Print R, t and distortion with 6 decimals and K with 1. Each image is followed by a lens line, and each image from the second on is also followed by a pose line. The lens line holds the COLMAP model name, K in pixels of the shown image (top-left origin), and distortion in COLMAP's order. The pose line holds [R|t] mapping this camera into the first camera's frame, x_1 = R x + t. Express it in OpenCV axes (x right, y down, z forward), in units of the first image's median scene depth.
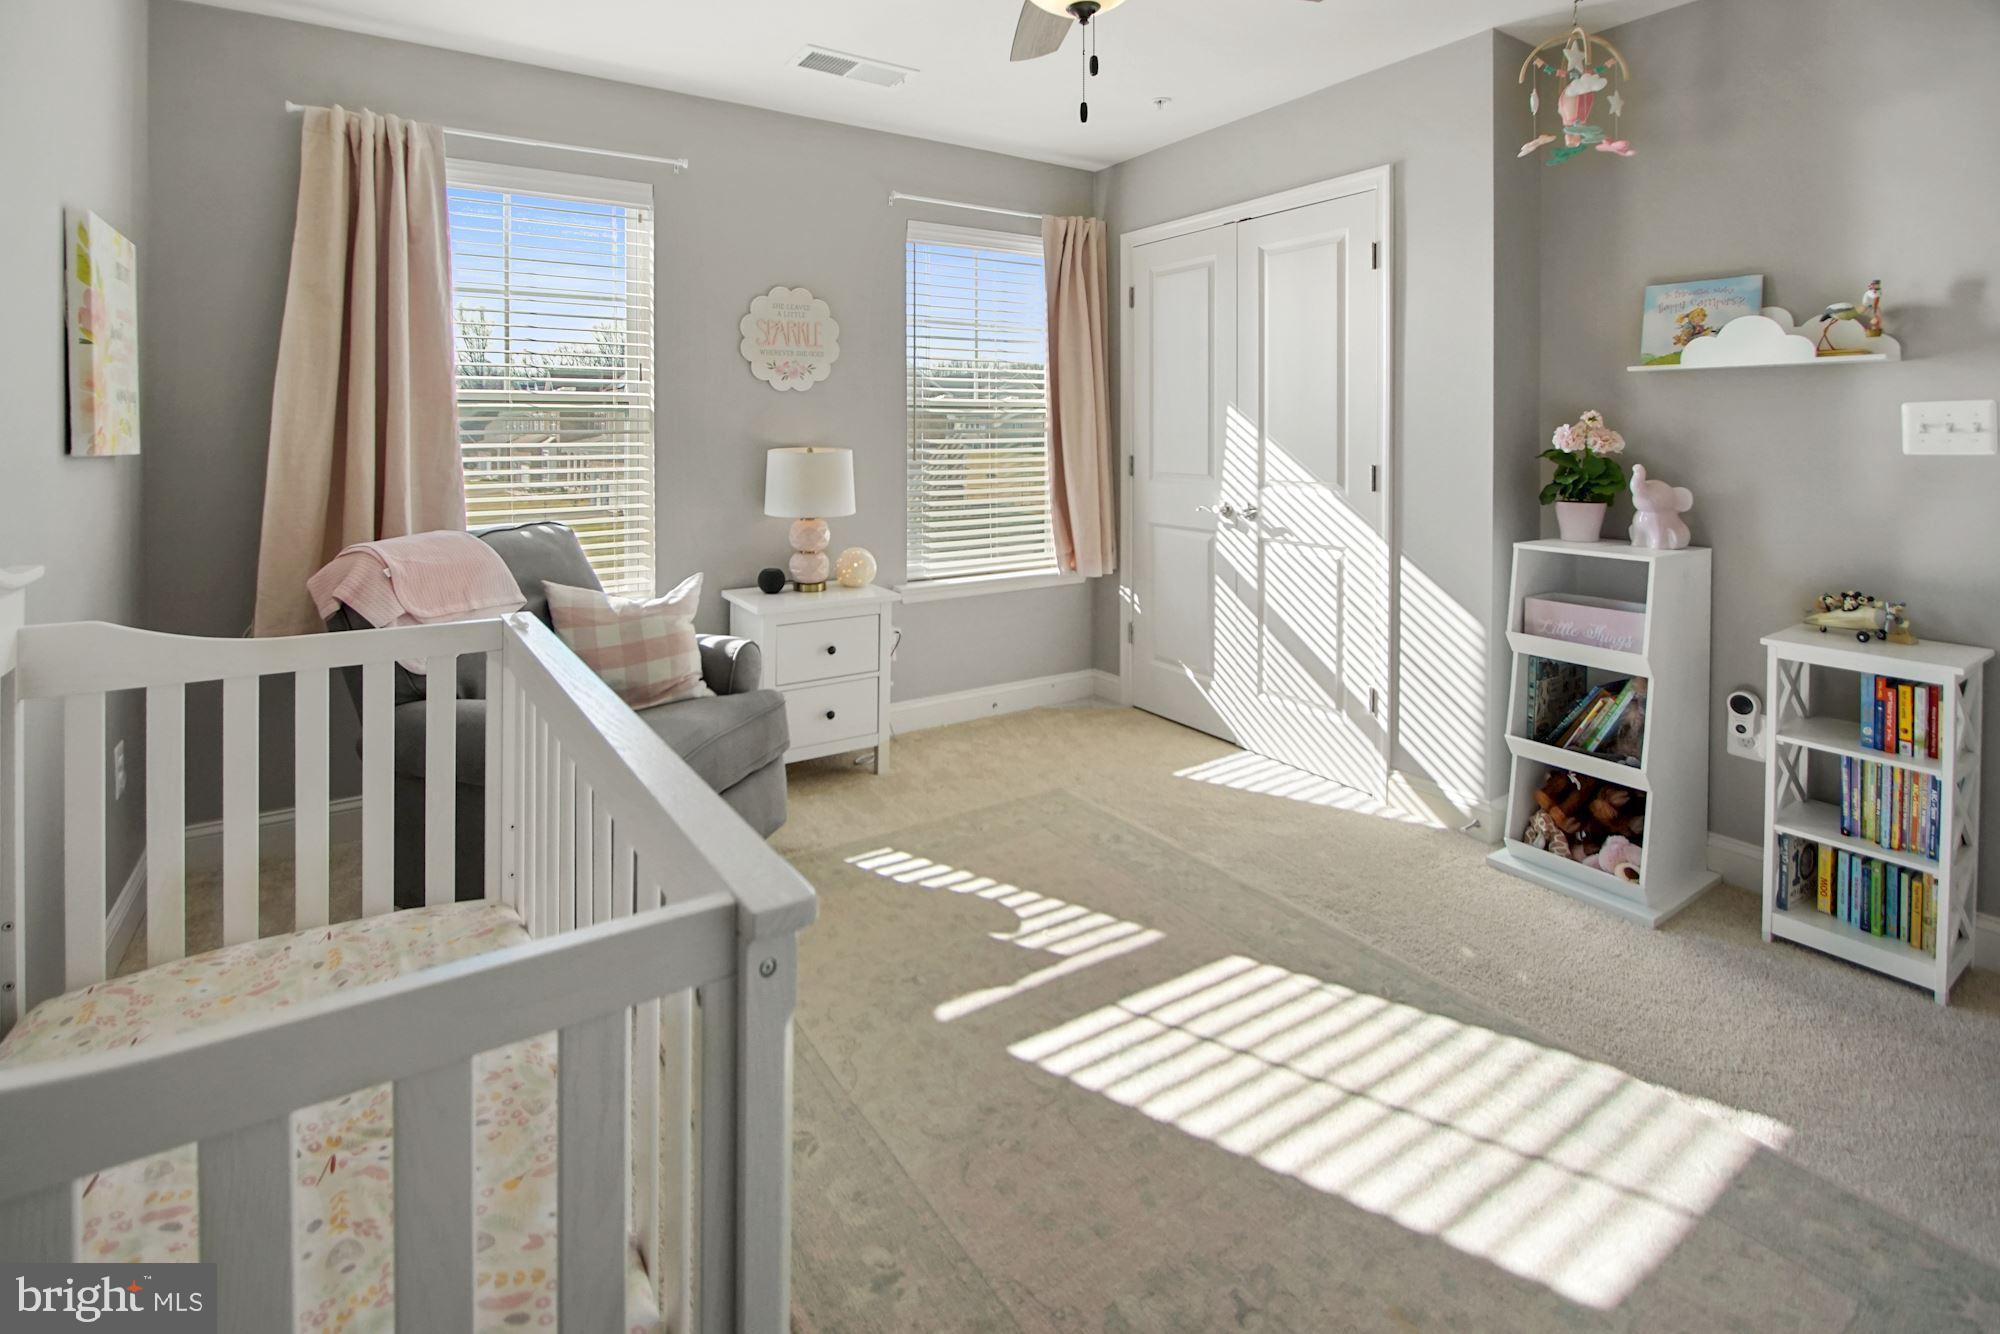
lens RADIAL K [[915.6, 0, 988.4], [0, 915.6, 641.5], [0, 0, 1]] dist [-0.011849, -0.000275]
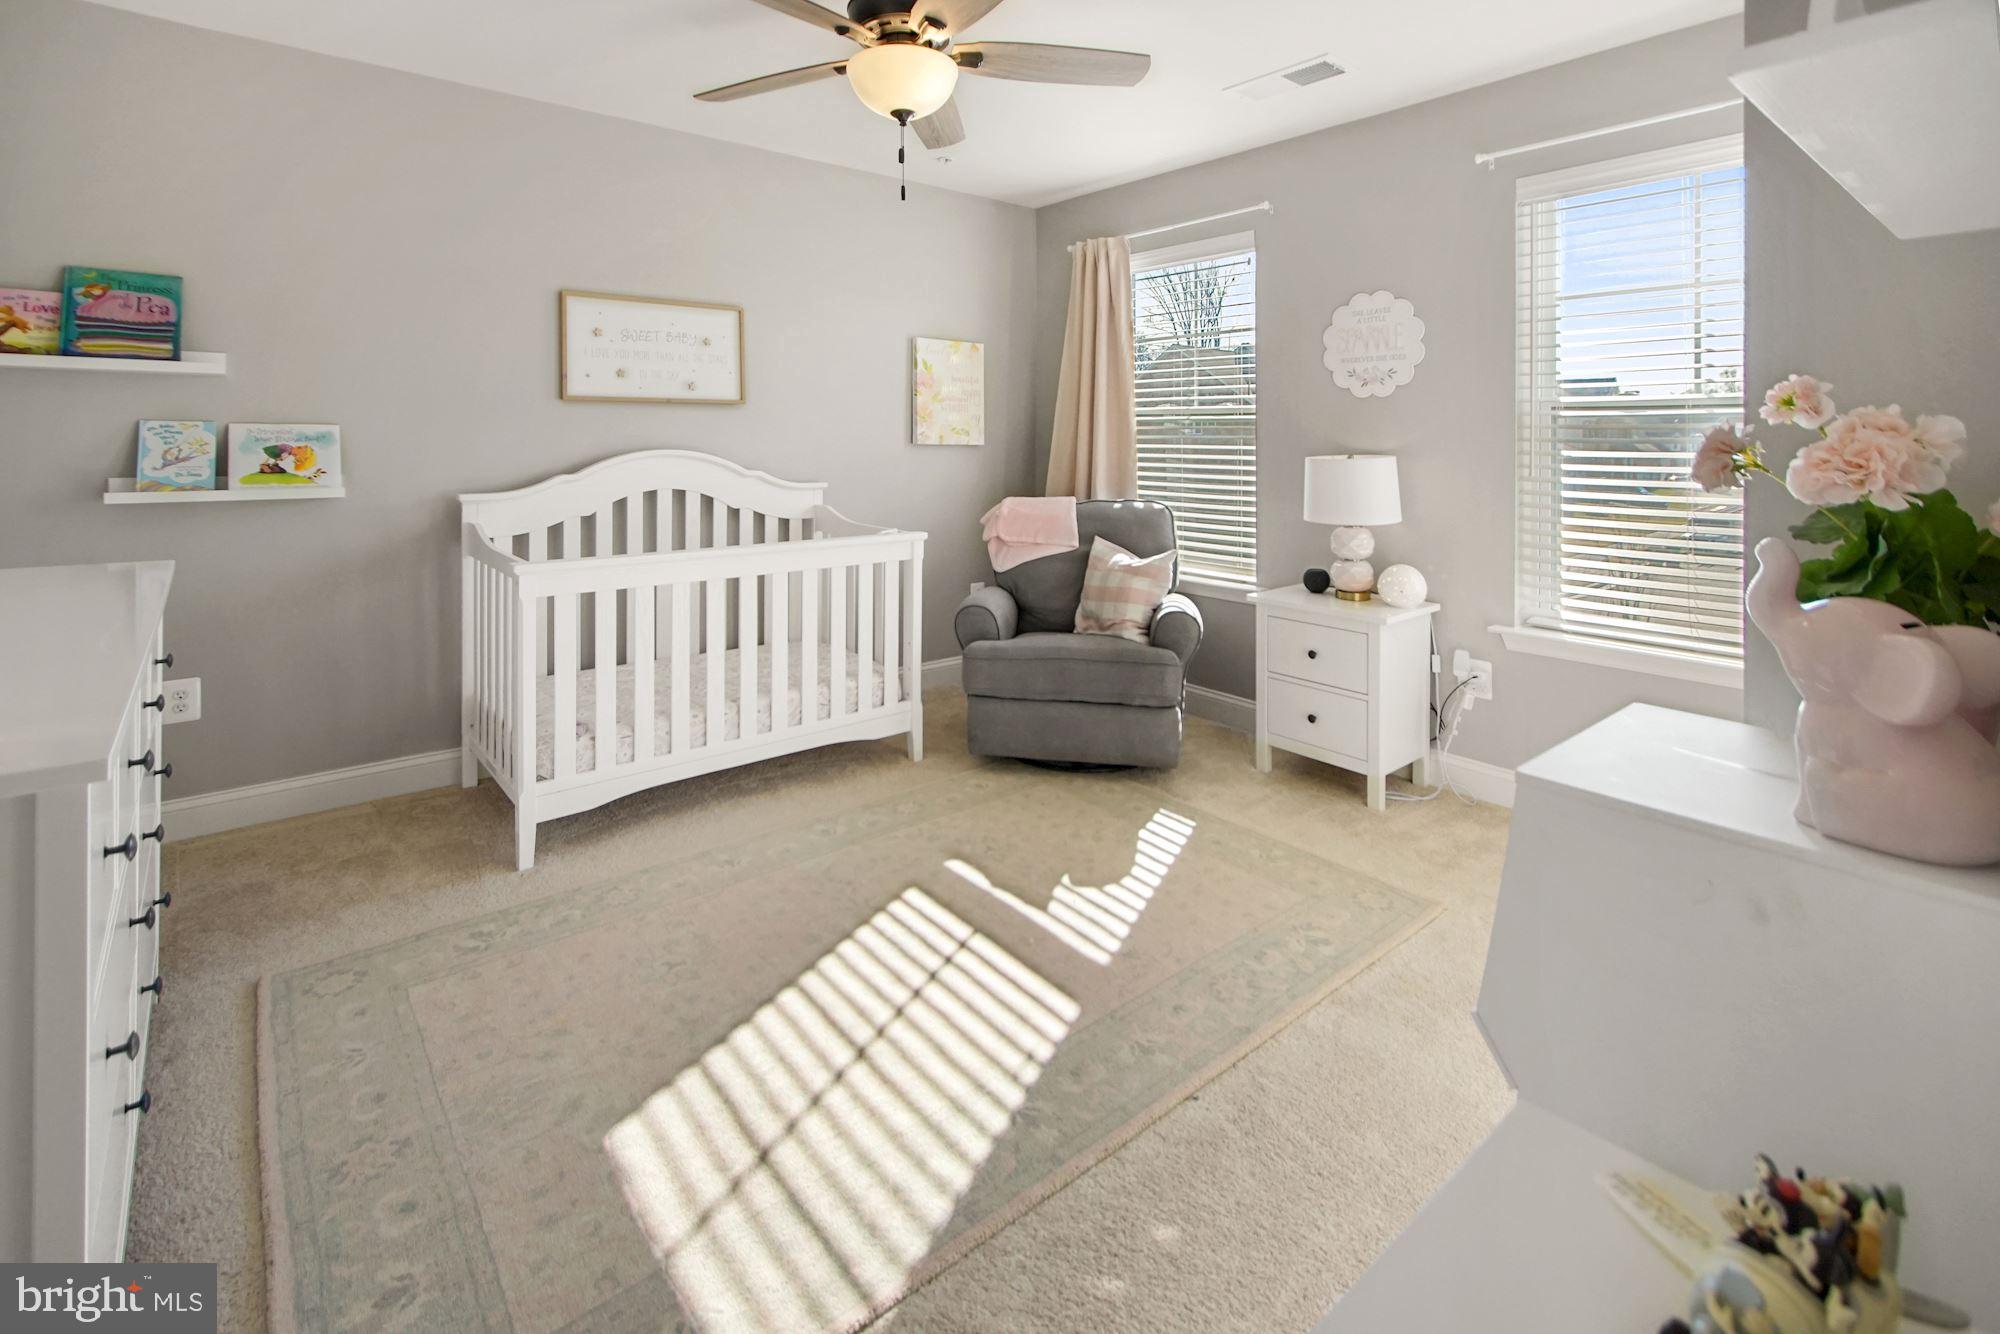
lens RADIAL K [[883.3, 0, 1000.0], [0, 883.3, 667.0], [0, 0, 1]] dist [0.012409, 0.000048]
pose [[0.115564, 0.255004, -0.960009, 1.075383], [-0.230551, 0.946977, 0.223789, -0.172076], [0.966174, 0.195469, 0.168228, 0.730832]]
